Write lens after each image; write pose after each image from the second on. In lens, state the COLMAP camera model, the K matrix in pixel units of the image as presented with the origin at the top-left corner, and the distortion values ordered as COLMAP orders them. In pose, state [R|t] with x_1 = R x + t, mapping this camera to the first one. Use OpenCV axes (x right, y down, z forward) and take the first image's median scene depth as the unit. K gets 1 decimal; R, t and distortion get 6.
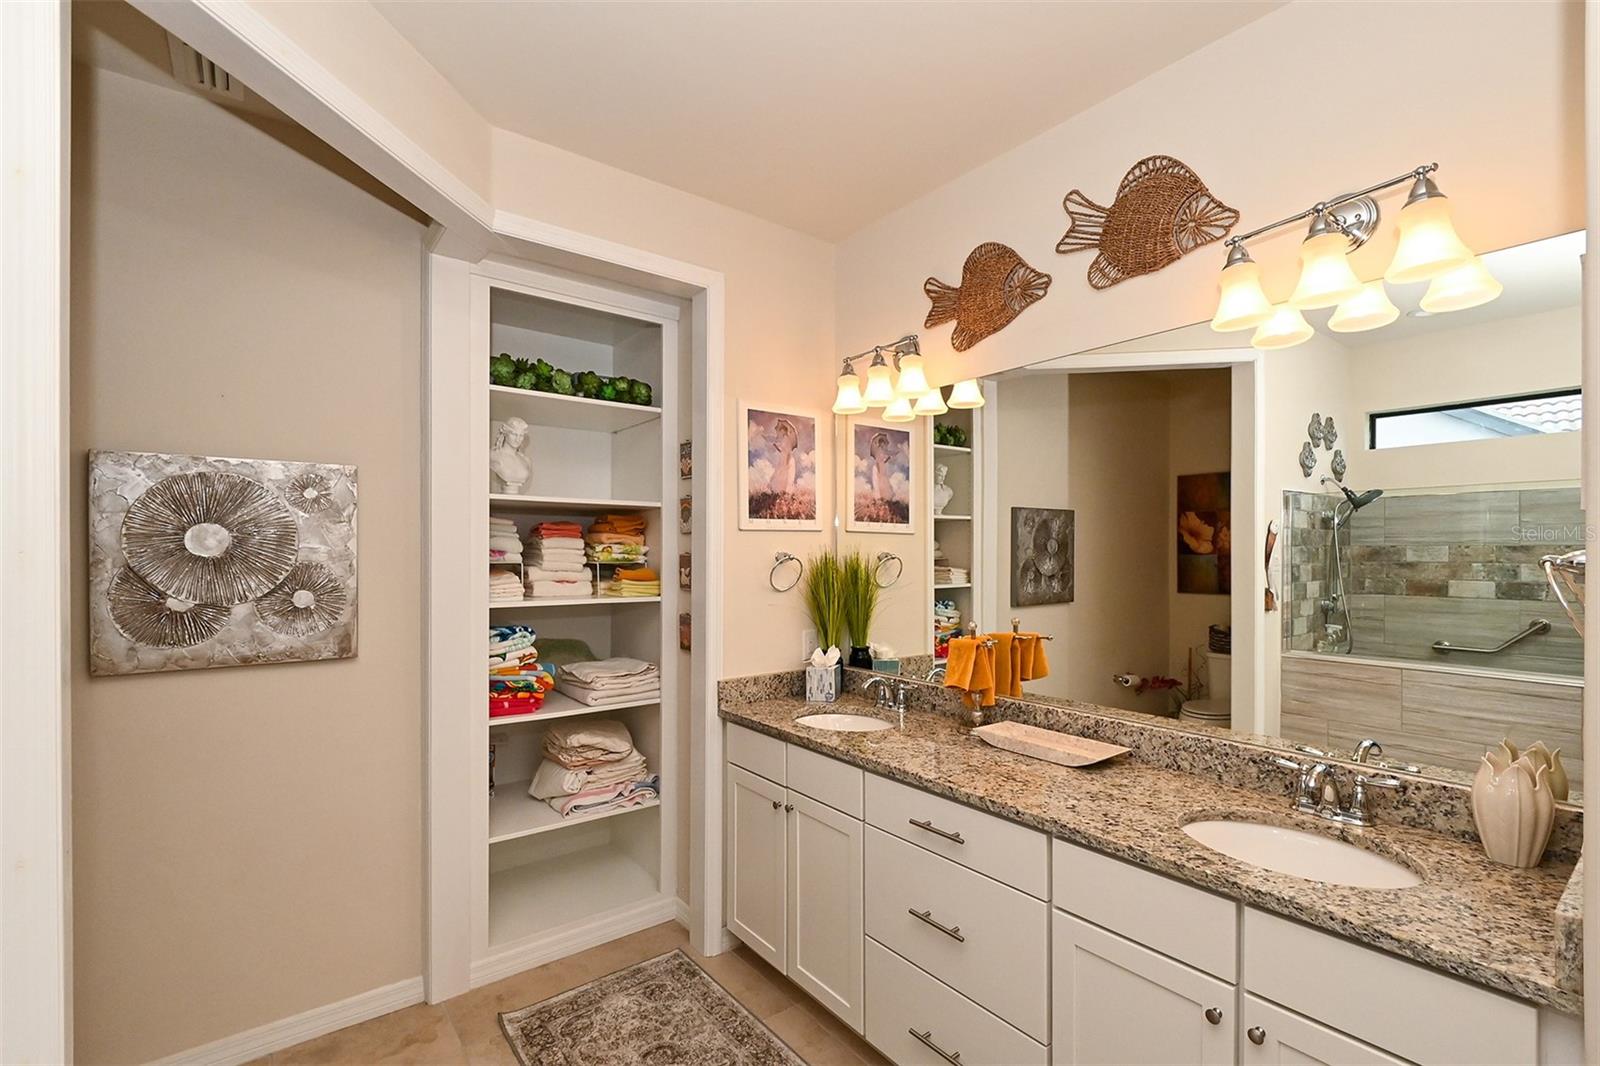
lens RADIAL K [[712.5, 0, 818.9], [0, 712.5, 553.1], [0, 0, 1]] dist [-0.001183, -0.000518]
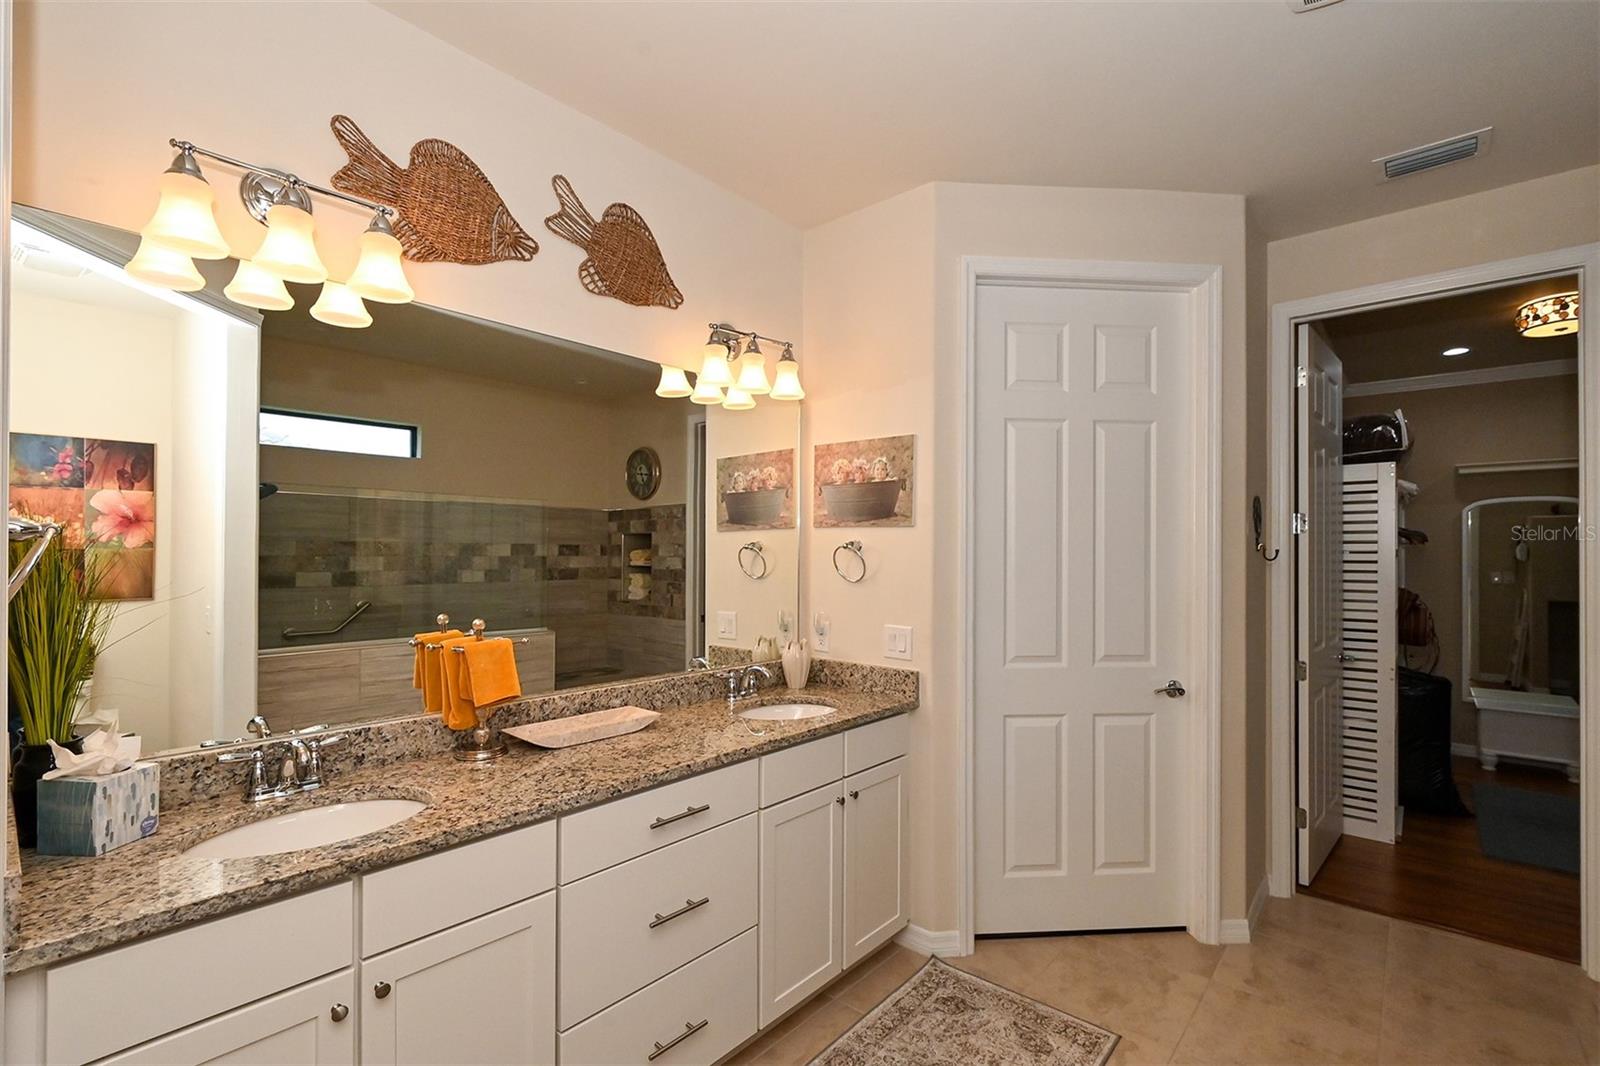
lens RADIAL K [[712.5, 0, 818.9], [0, 712.5, 553.1], [0, 0, 1]] dist [-0.001183, -0.000518]
pose [[-0.198687, 0.005377, 0.980048, -0.754449], [-0.000811, 0.999984, -0.005651, 0.030485], [-0.980063, -0.001917, -0.198680, 0.912914]]
